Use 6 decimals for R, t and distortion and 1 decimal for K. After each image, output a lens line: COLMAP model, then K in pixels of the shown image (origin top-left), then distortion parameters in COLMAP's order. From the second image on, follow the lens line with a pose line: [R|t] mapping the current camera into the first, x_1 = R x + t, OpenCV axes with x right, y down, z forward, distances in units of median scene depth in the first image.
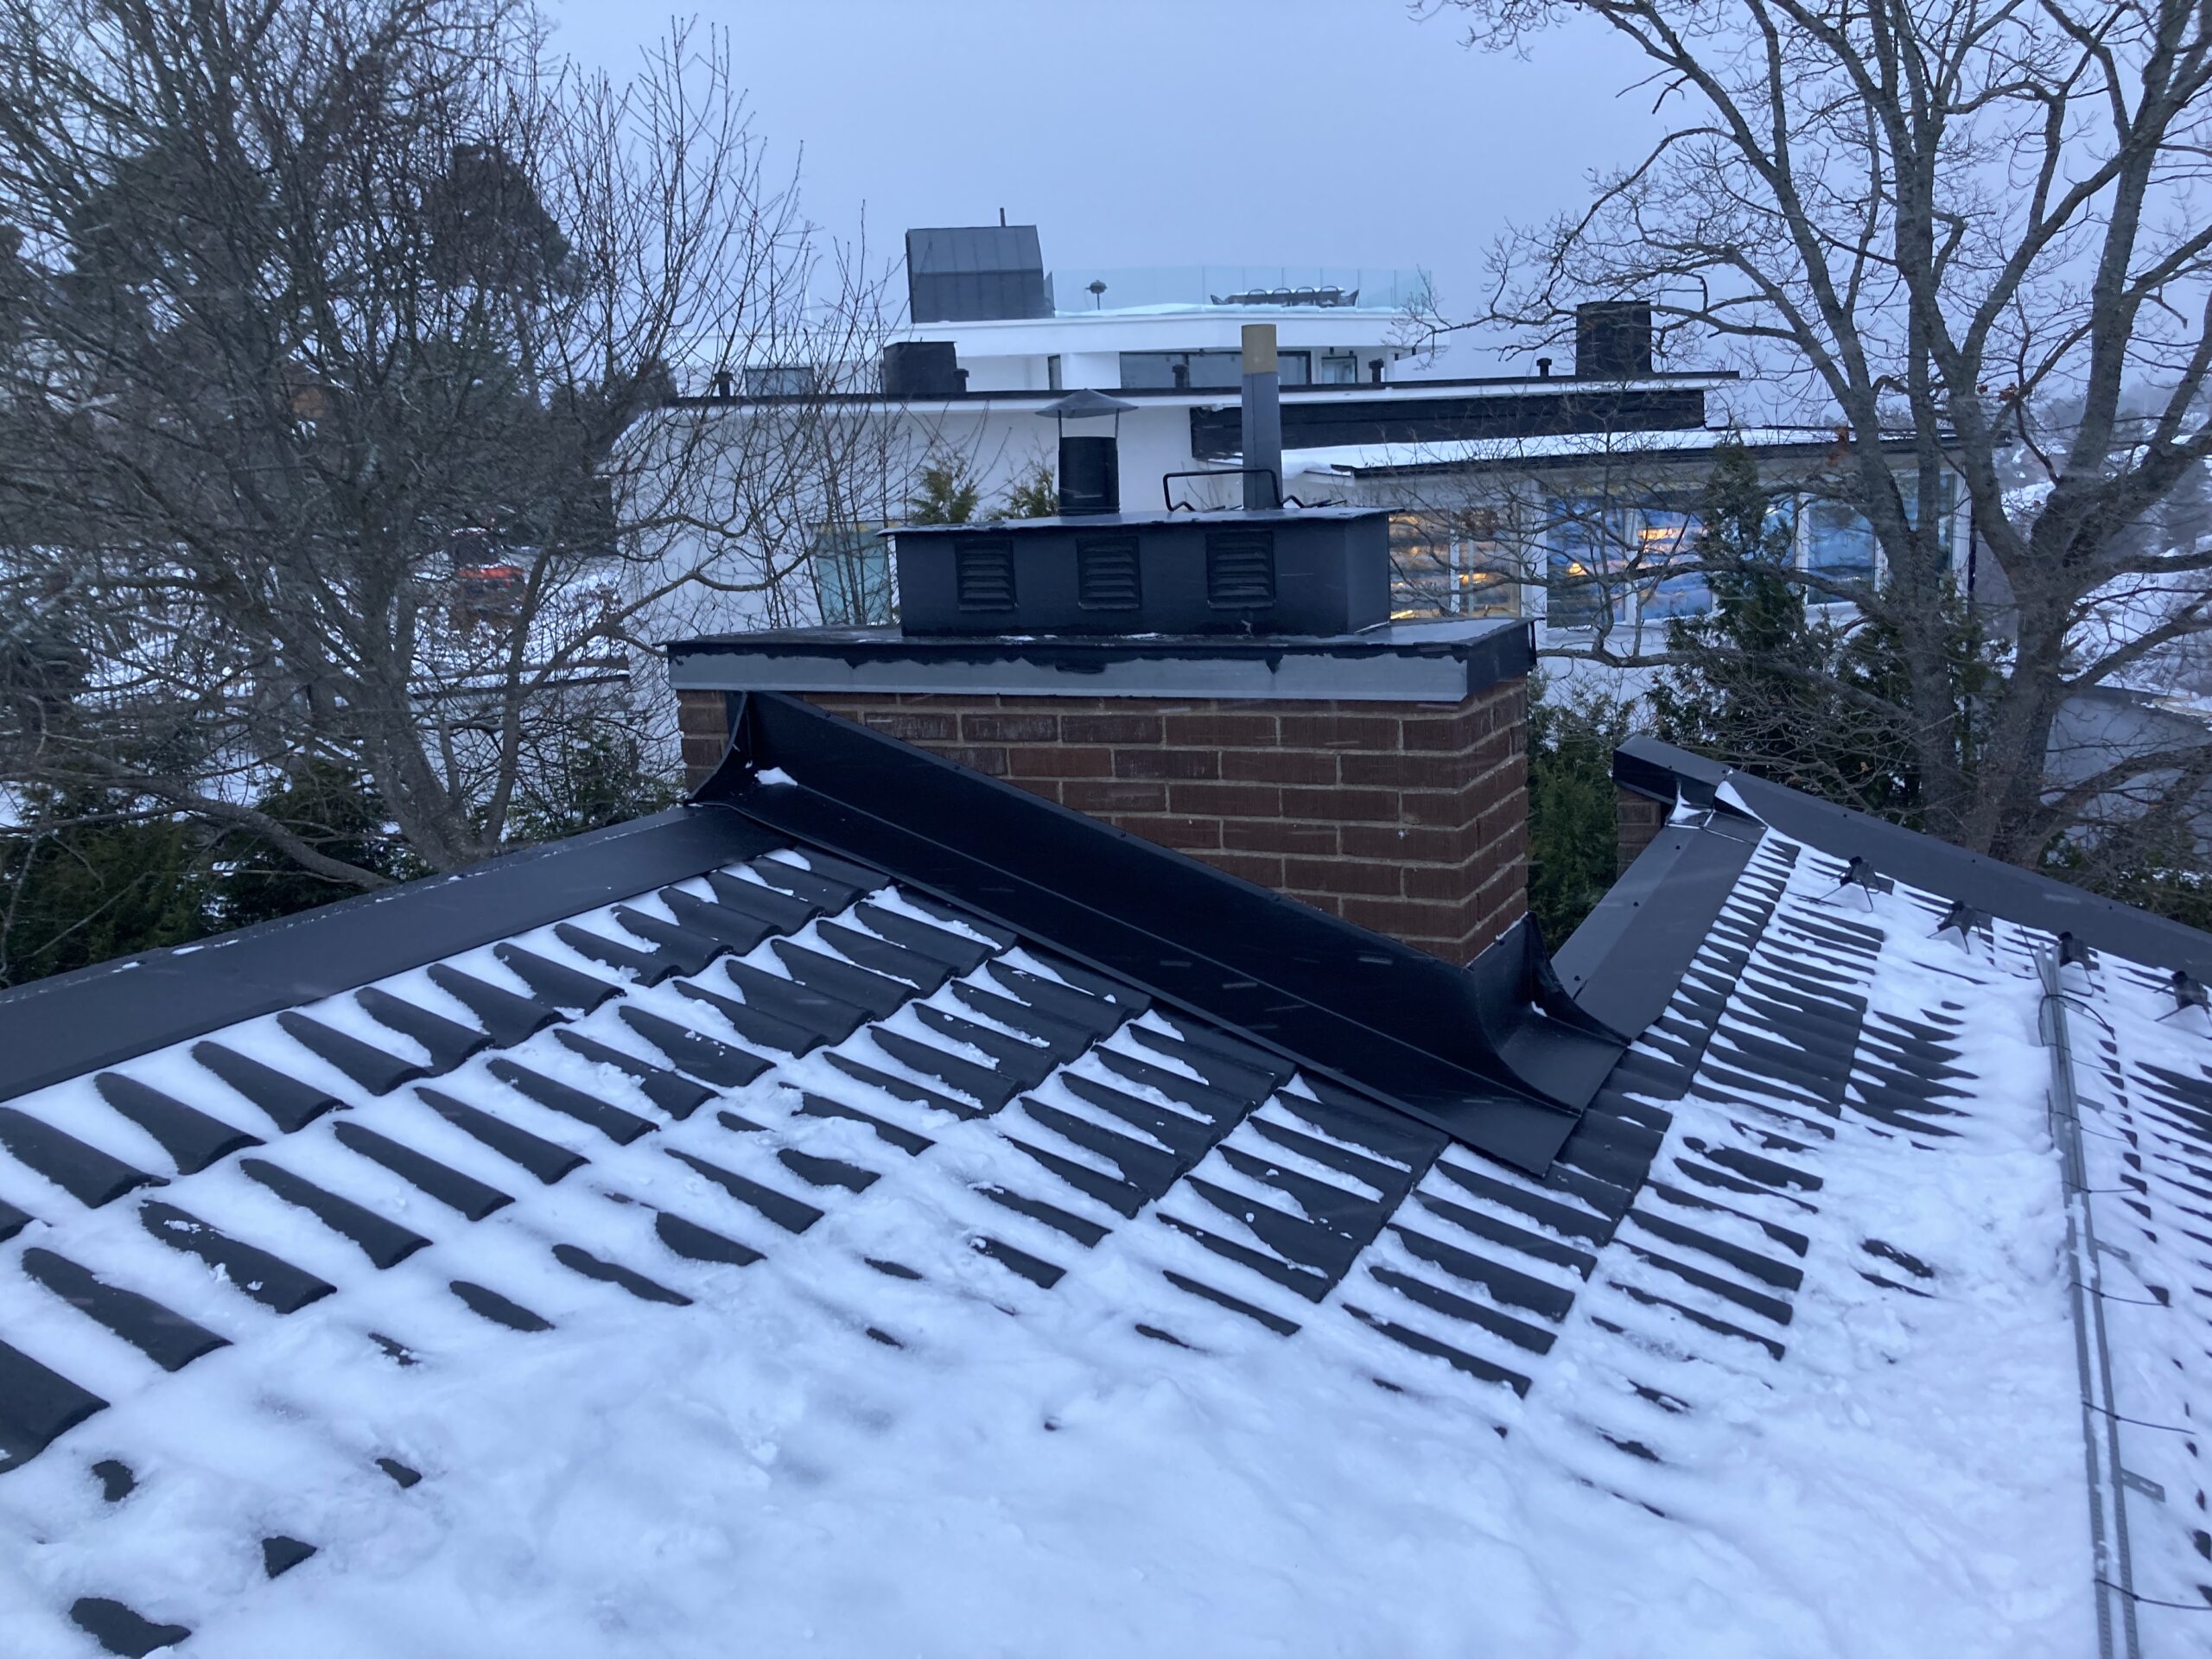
lens RADIAL K [[1801.0, 0, 1106.0], [0, 1801.0, 829.5], [0, 0, 1]] dist [0.013427, -0.000184]
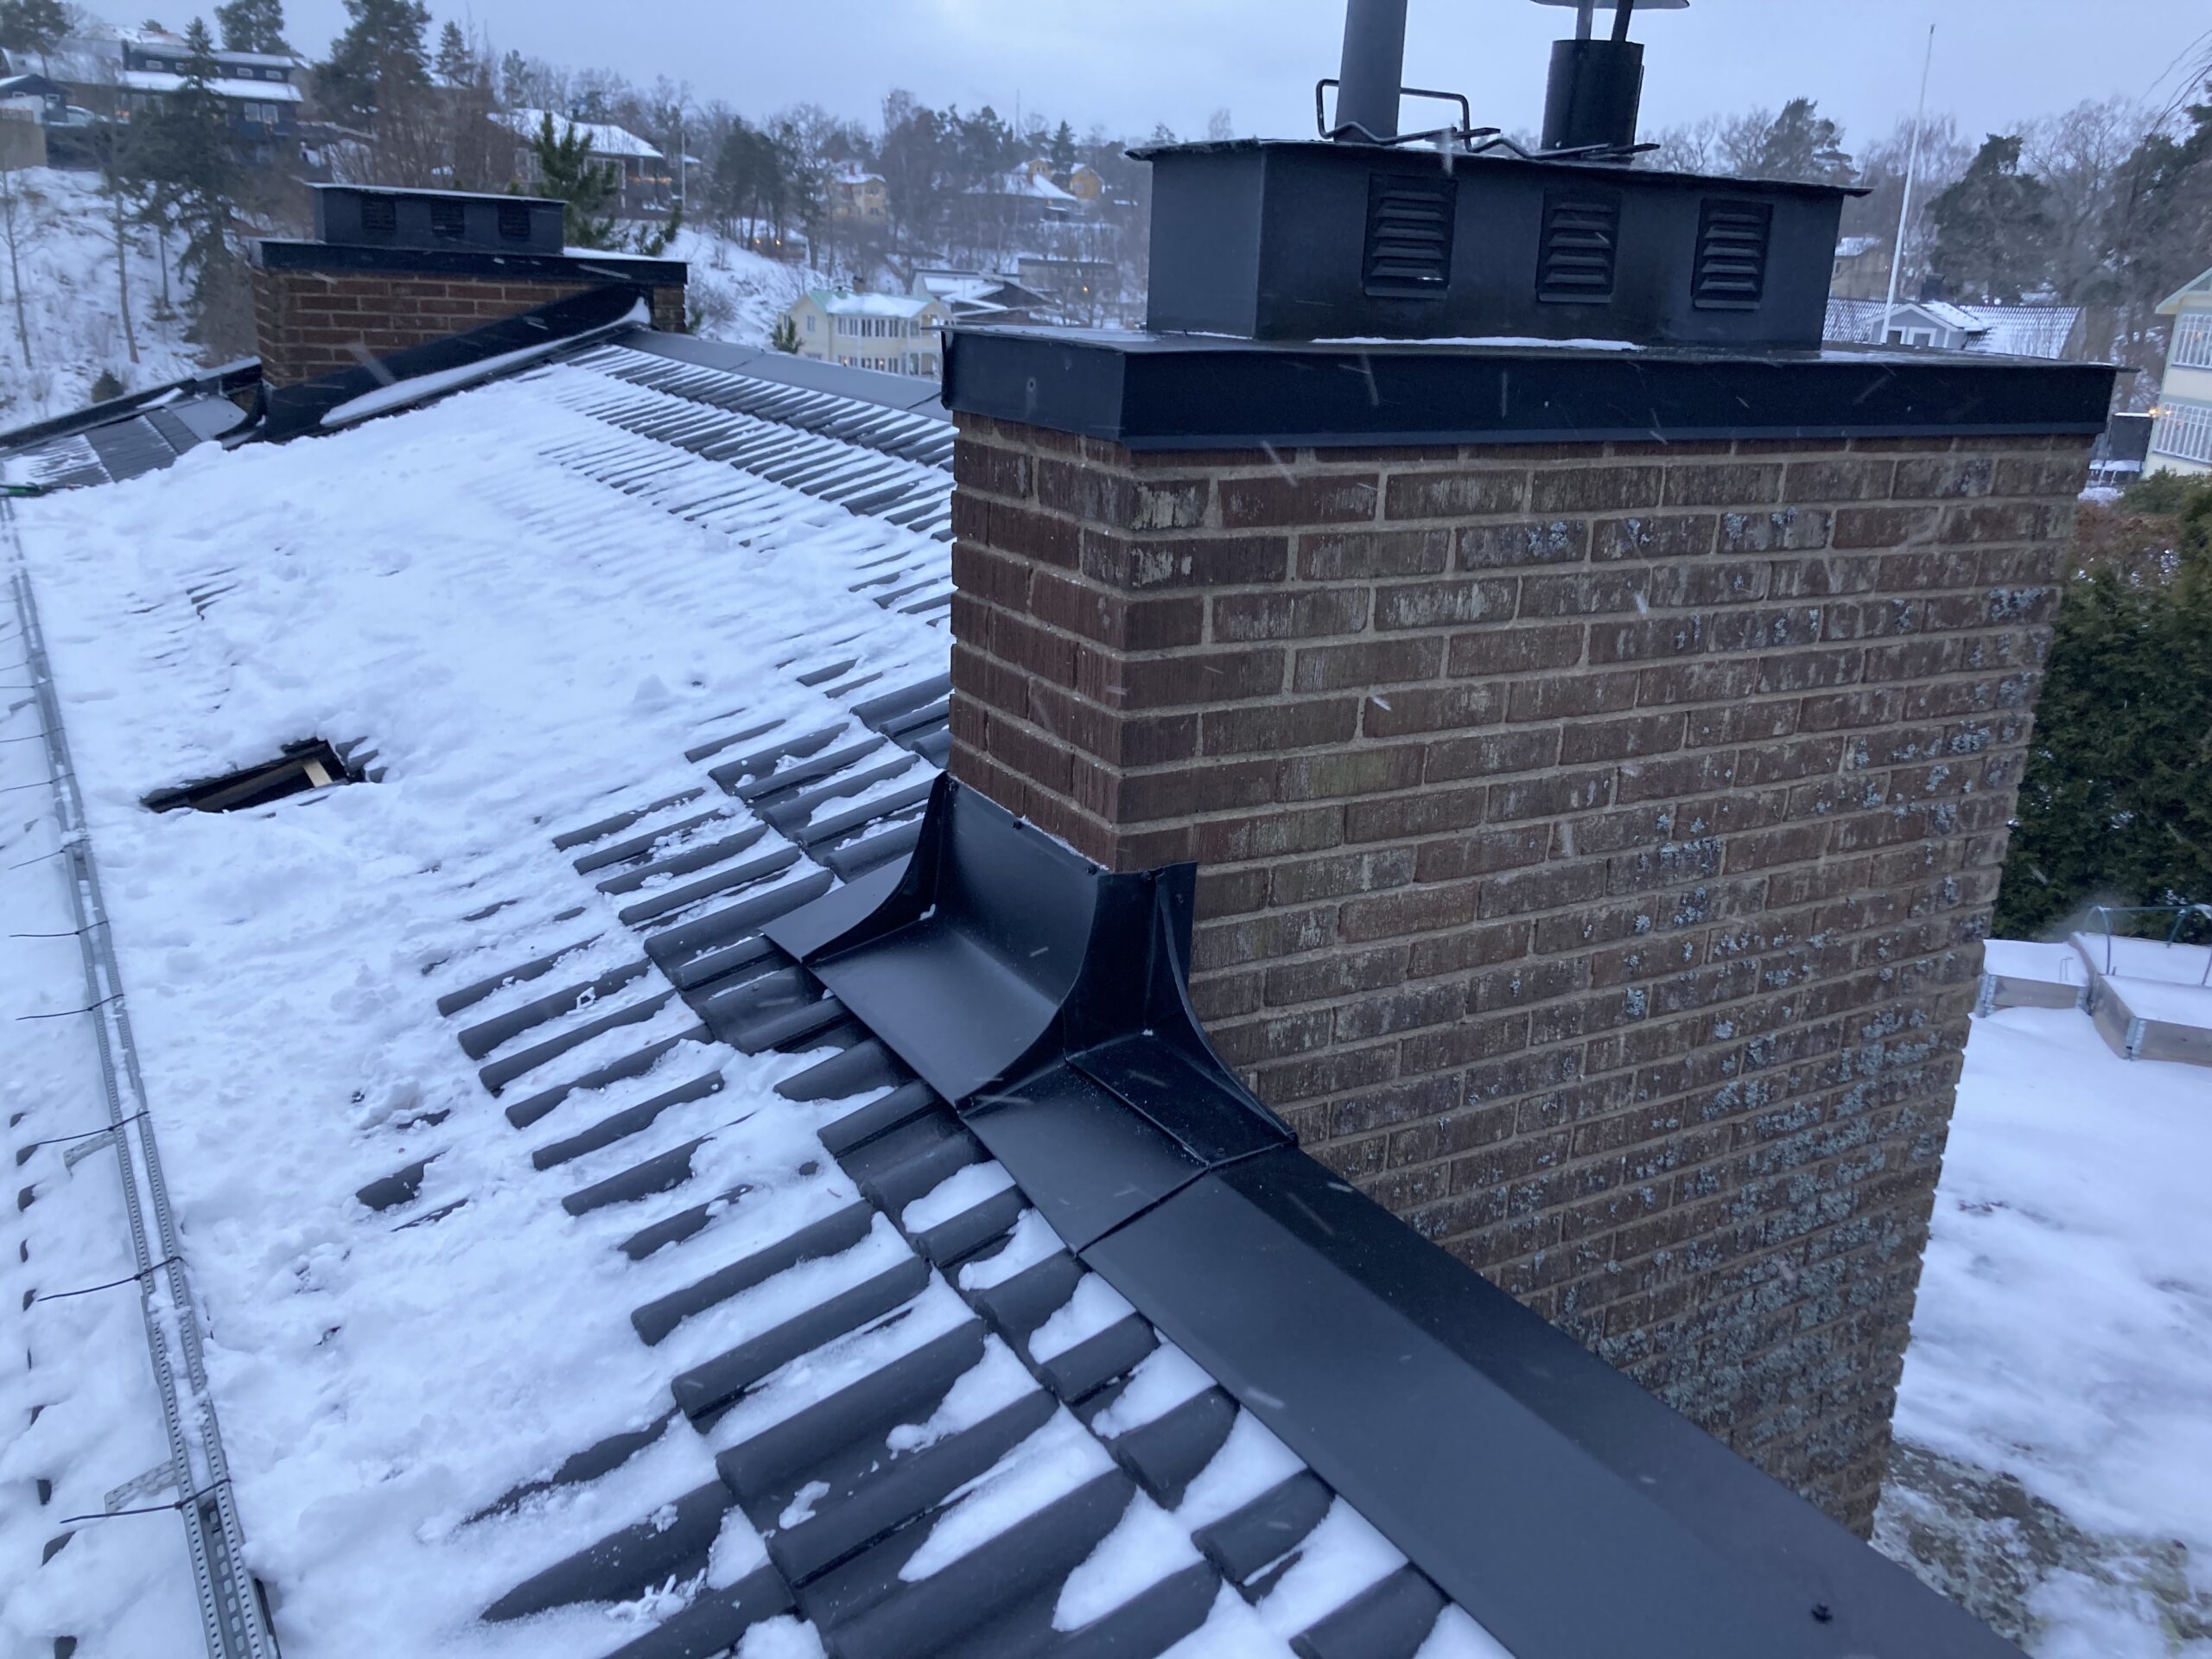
lens RADIAL K [[1801.0, 0, 1106.0], [0, 1801.0, 829.5], [0, 0, 1]] dist [0.013427, -0.000184]
pose [[-0.555994, 0.258596, -0.789936, 0.942087], [-0.172426, 0.893814, 0.413963, -0.274066], [0.813105, 0.366366, -0.452367, 1.738463]]
